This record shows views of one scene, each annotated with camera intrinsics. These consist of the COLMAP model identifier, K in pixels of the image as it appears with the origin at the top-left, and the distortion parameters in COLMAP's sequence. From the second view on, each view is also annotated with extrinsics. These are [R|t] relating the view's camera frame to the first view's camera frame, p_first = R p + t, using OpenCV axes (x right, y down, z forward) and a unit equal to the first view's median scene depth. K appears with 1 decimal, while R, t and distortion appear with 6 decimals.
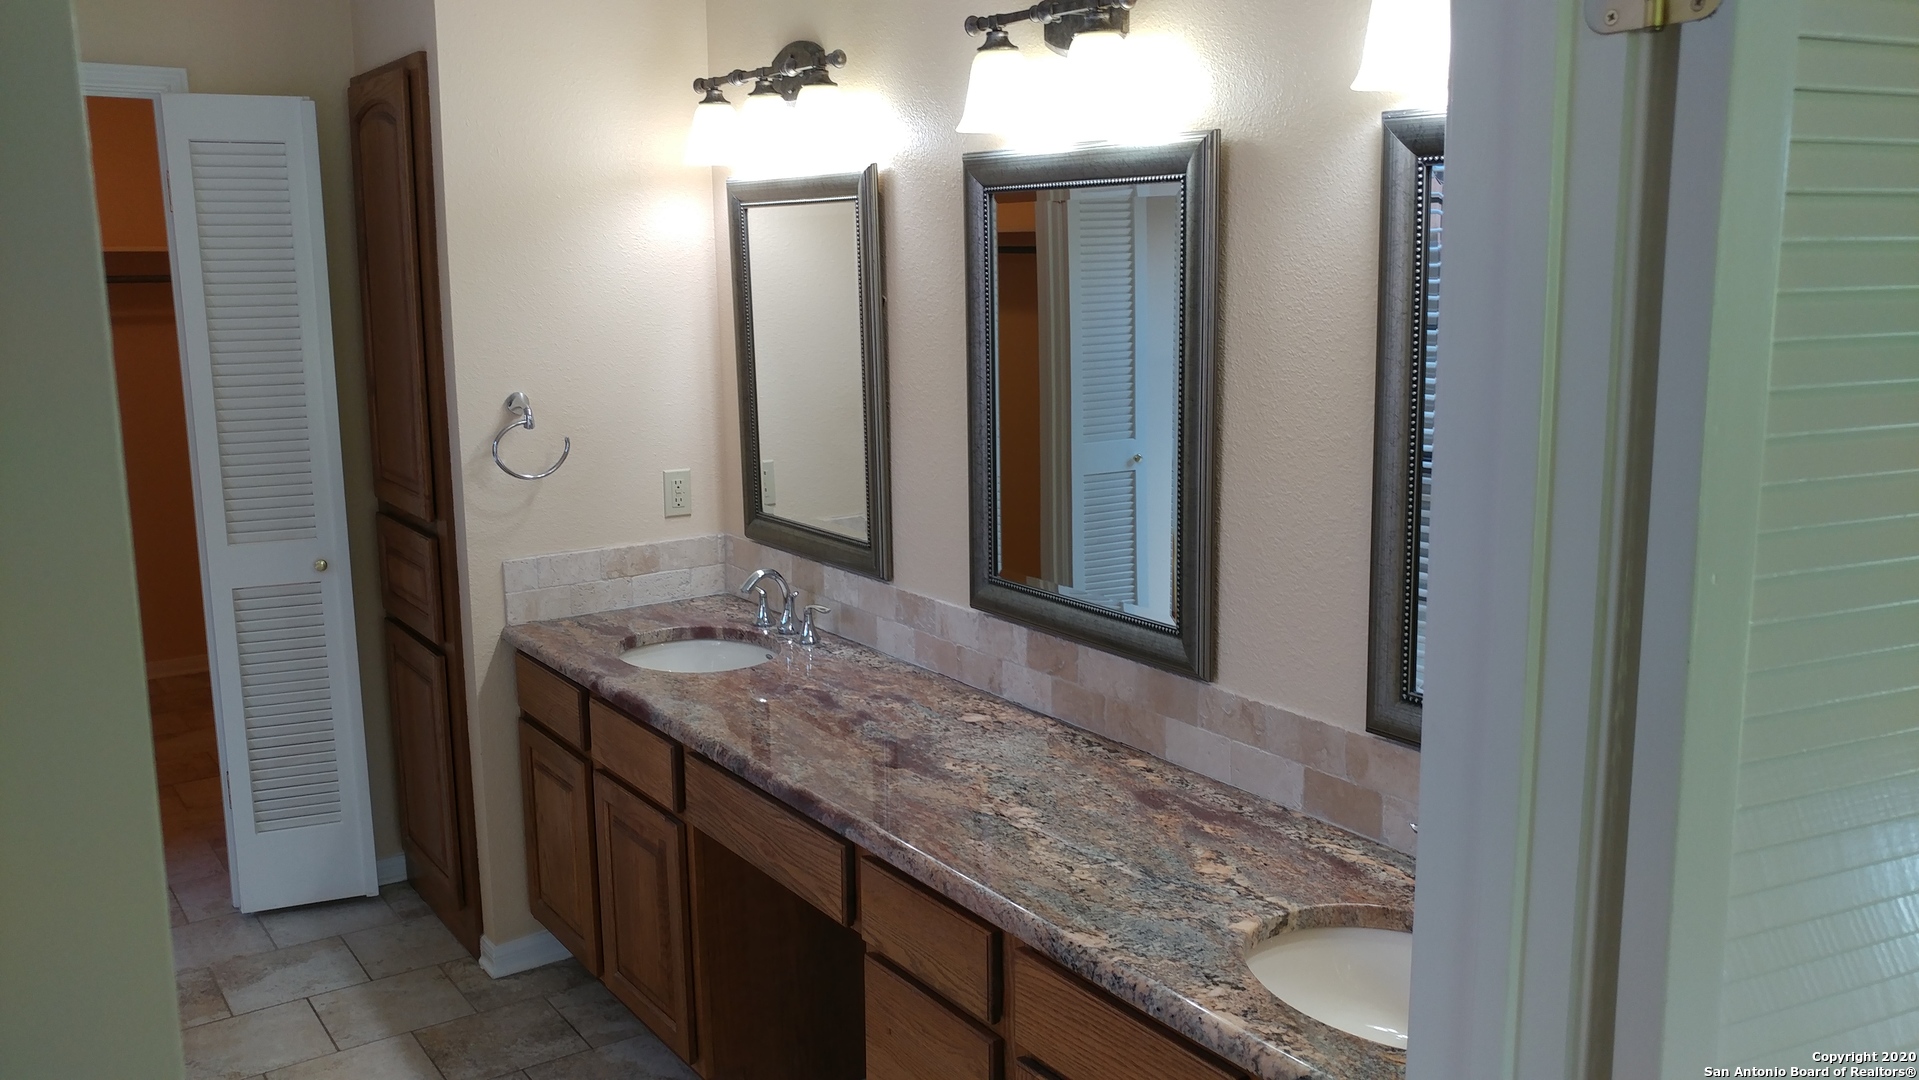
lens RADIAL K [[1537.9, 0, 959.5], [0, 1537.9, 540.0], [0, 0, 1]] dist [0.095516, -0.269627]
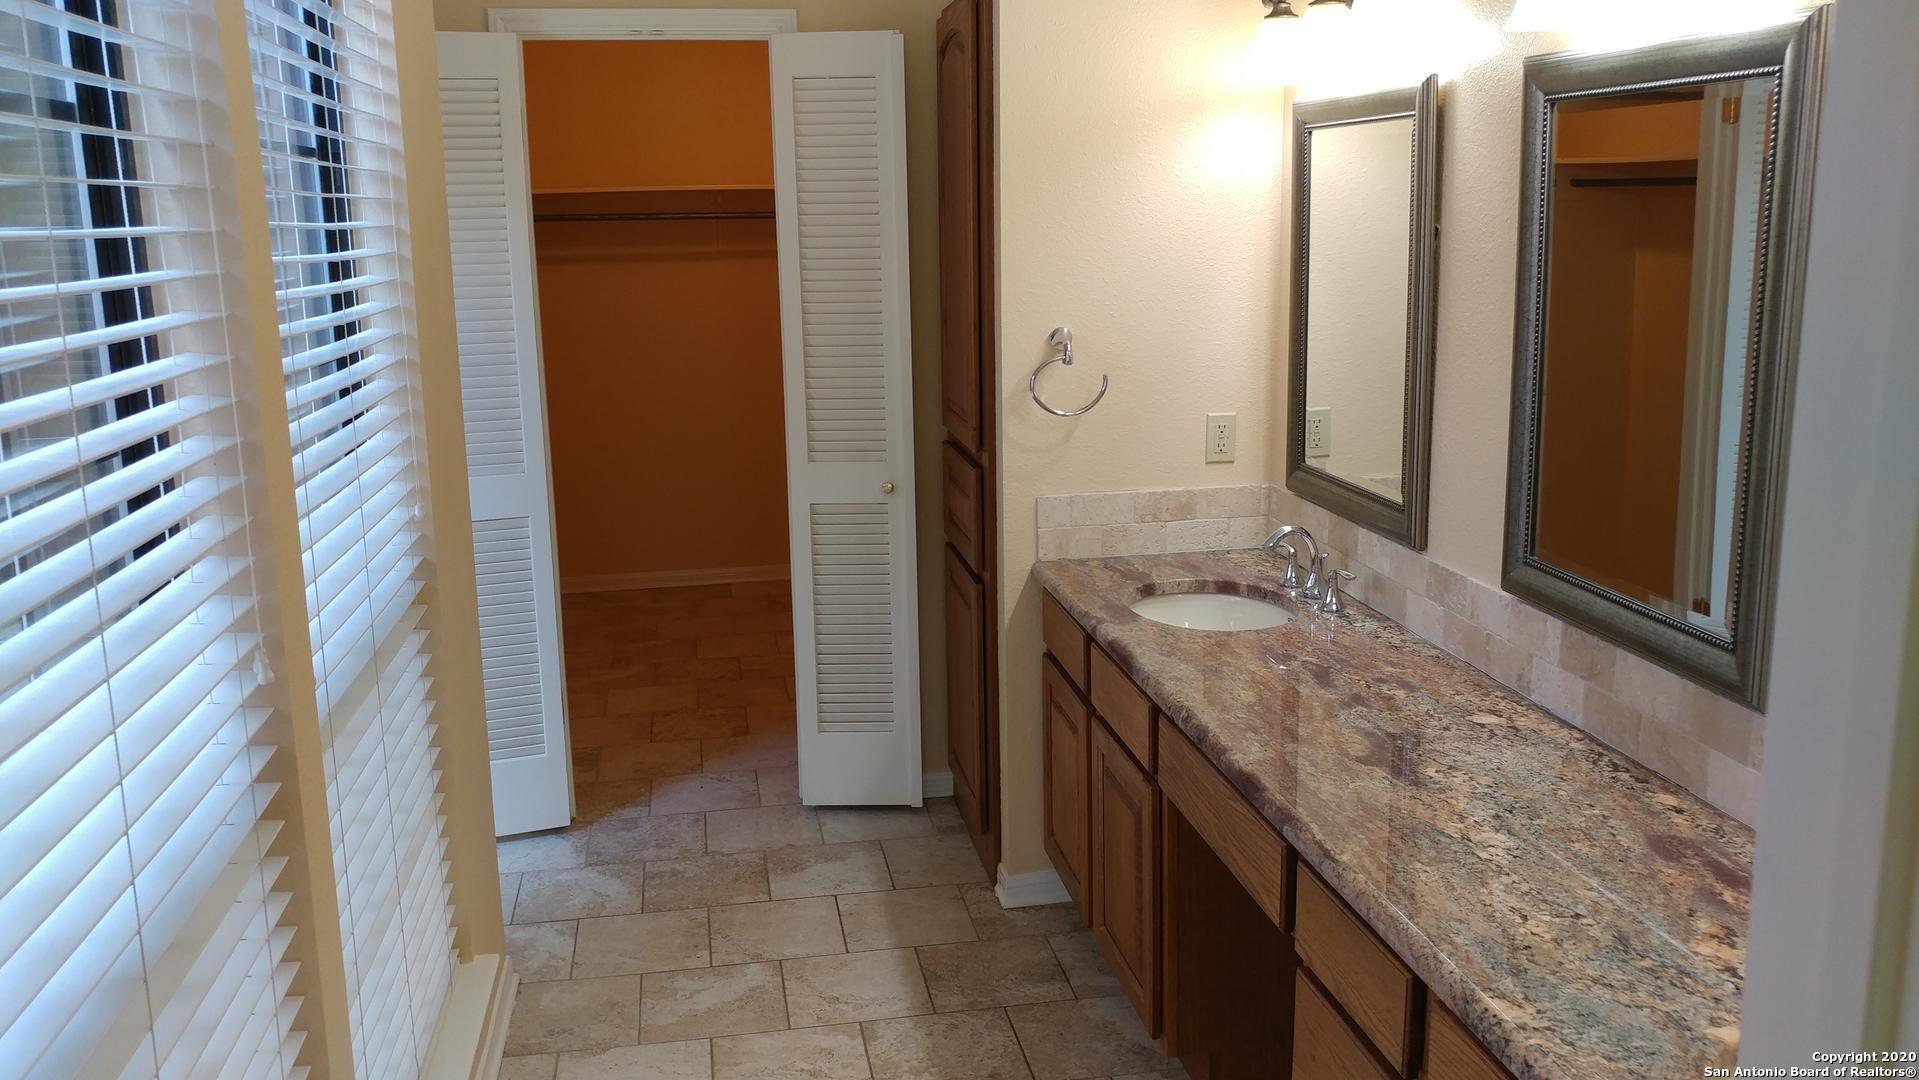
lens RADIAL K [[1559.2, 0, 959.5], [0, 1559.2, 540.0], [0, 0, 1]] dist [-0.010127, 0.002133]
pose [[0.910367, 0.084747, -0.405031, 0.079466], [-0.070351, 0.996252, 0.050326, -0.006072], [0.407778, -0.017320, 0.912917, 0.082236]]
